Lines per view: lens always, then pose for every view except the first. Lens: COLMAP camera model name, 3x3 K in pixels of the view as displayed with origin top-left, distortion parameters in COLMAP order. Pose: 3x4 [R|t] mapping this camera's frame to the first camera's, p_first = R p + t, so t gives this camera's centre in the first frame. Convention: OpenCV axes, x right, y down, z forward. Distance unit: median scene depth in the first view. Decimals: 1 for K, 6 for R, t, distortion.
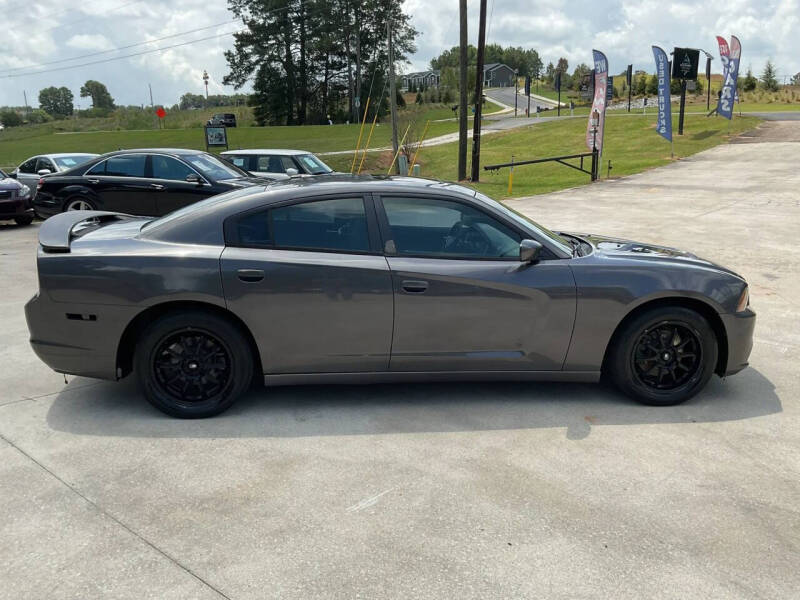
lens RADIAL K [[663.8, 0, 399.5], [0, 663.8, 299.8], [0, 0, 1]] dist [0.068070, -0.126261]
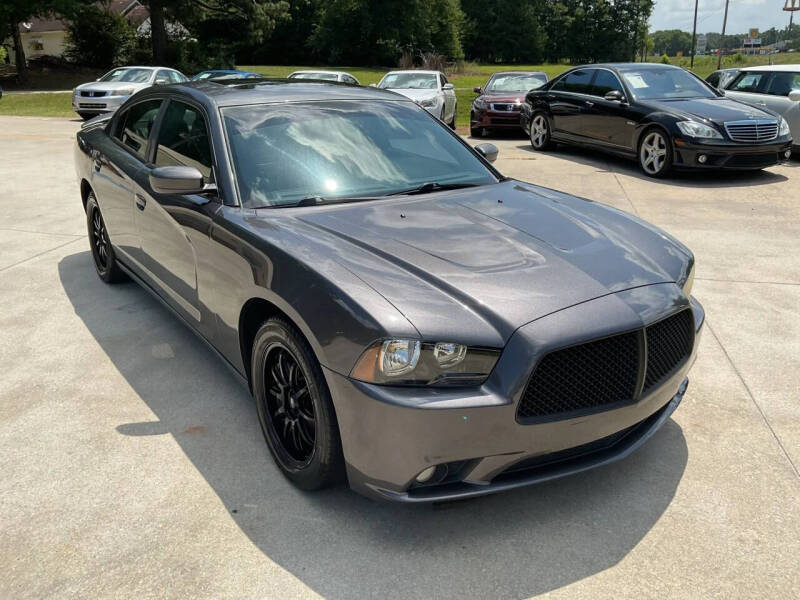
lens RADIAL K [[663.8, 0, 399.7], [0, 663.8, 298.8], [0, 0, 1]] dist [0.068070, -0.126261]
pose [[0.488097, 0.288438, -0.823751, 0.273031], [-0.199120, 0.955724, 0.216664, -0.045483], [0.849772, 0.058272, 0.523919, 0.231107]]
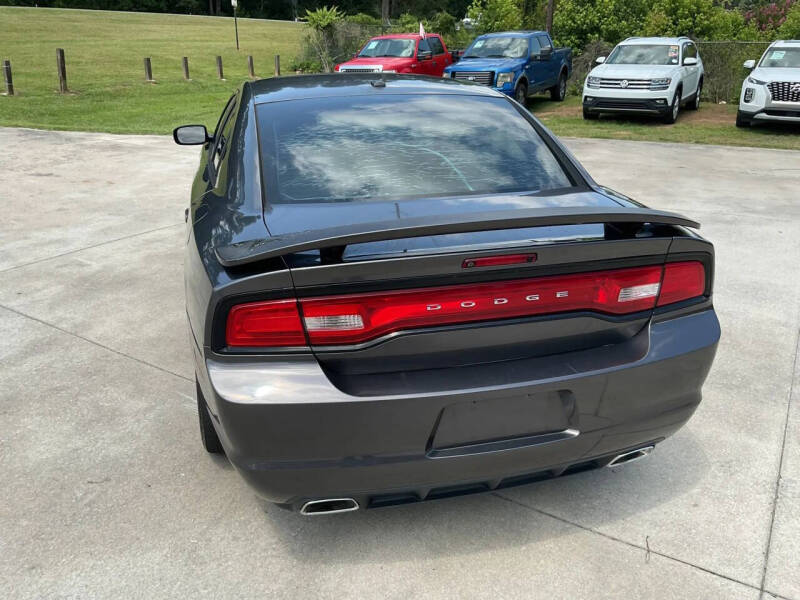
lens RADIAL K [[663.8, 0, 398.5], [0, 663.8, 303.8], [0, 0, 1]] dist [0.068070, -0.126261]
pose [[-0.147471, -0.372750, 0.916138, -0.279299], [0.223585, 0.889725, 0.397994, -0.081582], [-0.963464, 0.263528, -0.047867, 0.348724]]
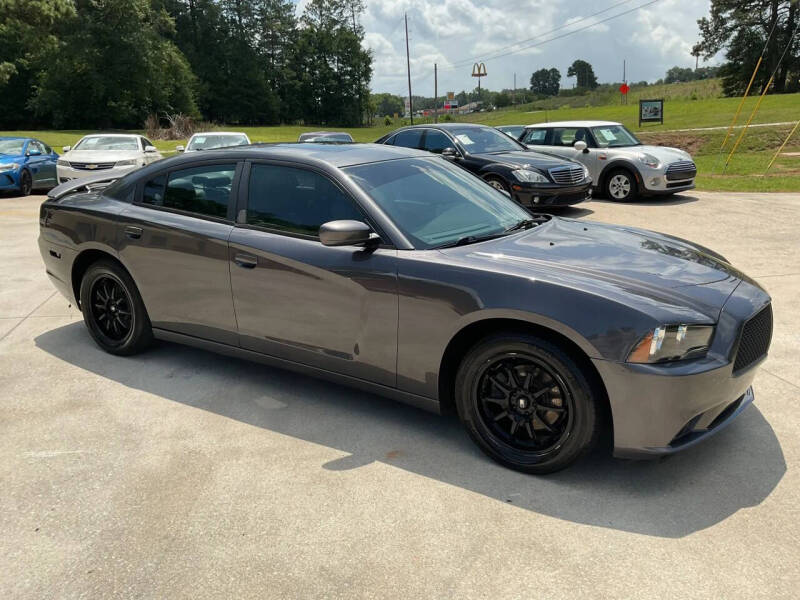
lens RADIAL K [[663.8, 0, 399.8], [0, 663.8, 301.8], [0, 0, 1]] dist [0.068070, -0.126261]
pose [[0.783582, 0.149686, -0.602987, 0.212431], [-0.128302, 0.988609, 0.078686, -0.018095], [0.607897, 0.015708, 0.793861, 0.108956]]
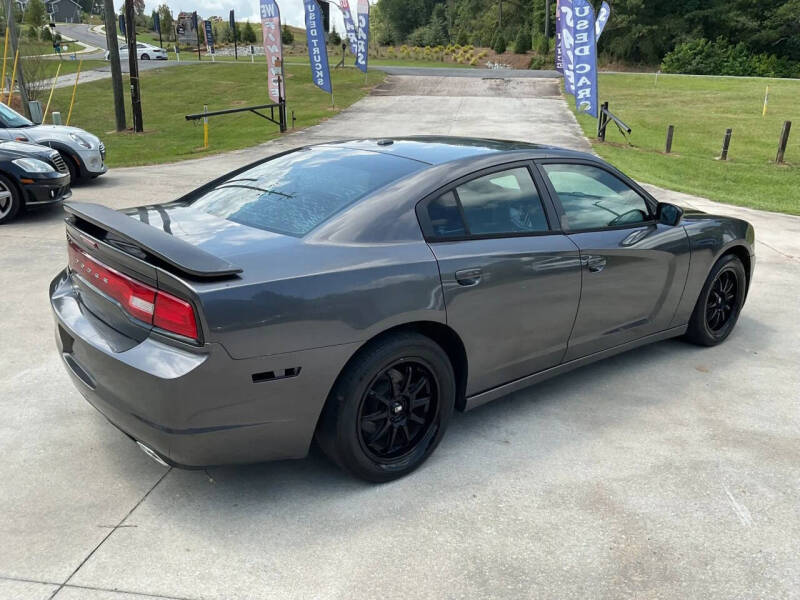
lens RADIAL K [[663.8, 0, 398.8], [0, 663.8, 299.9], [0, 0, 1]] dist [0.068070, -0.126261]
pose [[0.830127, -0.146434, 0.538003, -0.191471], [0.106271, 0.988762, 0.105149, -0.026899], [-0.547354, -0.030113, 0.836359, 0.109602]]
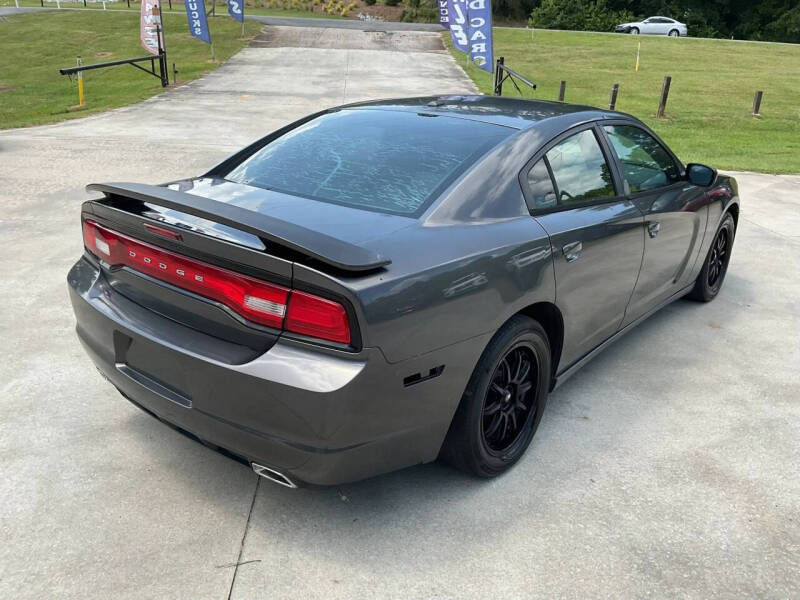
lens RADIAL K [[663.8, 0, 399.8], [0, 663.8, 299.0], [0, 0, 1]] dist [0.068070, -0.126261]
pose [[0.707397, -0.225195, 0.669983, -0.229939], [0.131521, 0.973271, 0.188270, -0.039676], [-0.694472, -0.045065, 0.718107, 0.165396]]
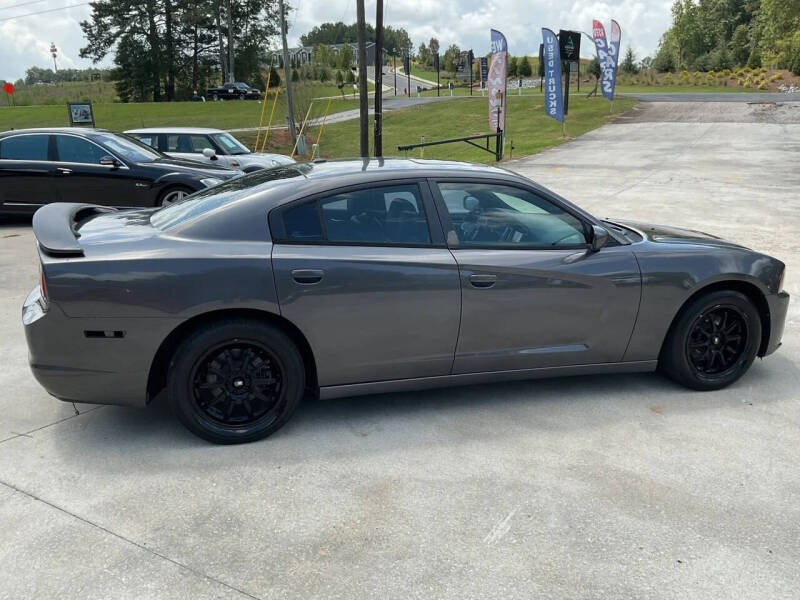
lens RADIAL K [[663.8, 0, 398.3], [0, 663.8, 299.4], [0, 0, 1]] dist [0.068070, -0.126261]
pose [[0.983070, -0.043878, 0.177899, -0.071208], [0.038745, 0.998729, 0.032224, -0.008020], [-0.179087, -0.024785, 0.983521, 0.033537]]
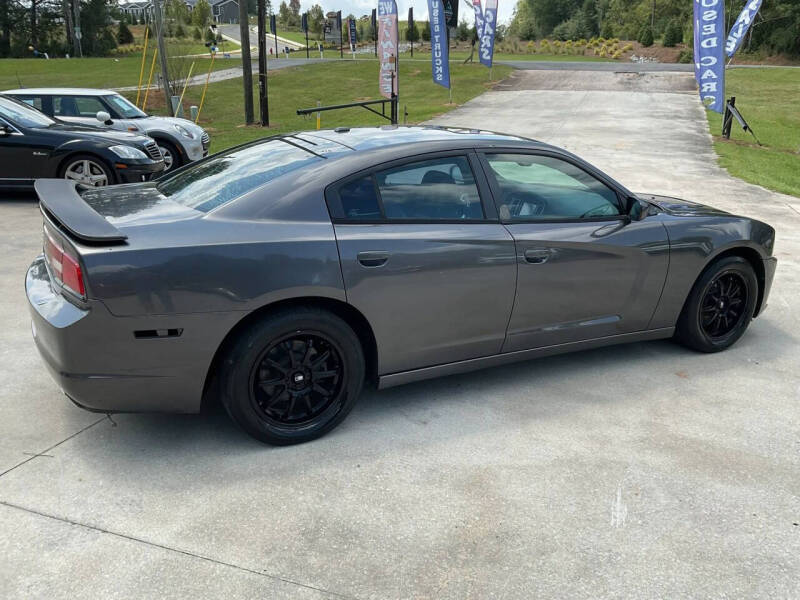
lens RADIAL K [[663.8, 0, 398.4], [0, 663.8, 299.8], [0, 0, 1]] dist [0.068070, -0.126261]
pose [[0.927503, -0.095838, 0.361322, -0.132481], [0.066516, 0.993464, 0.092765, -0.015945], [-0.367851, -0.062006, 0.927815, 0.066696]]
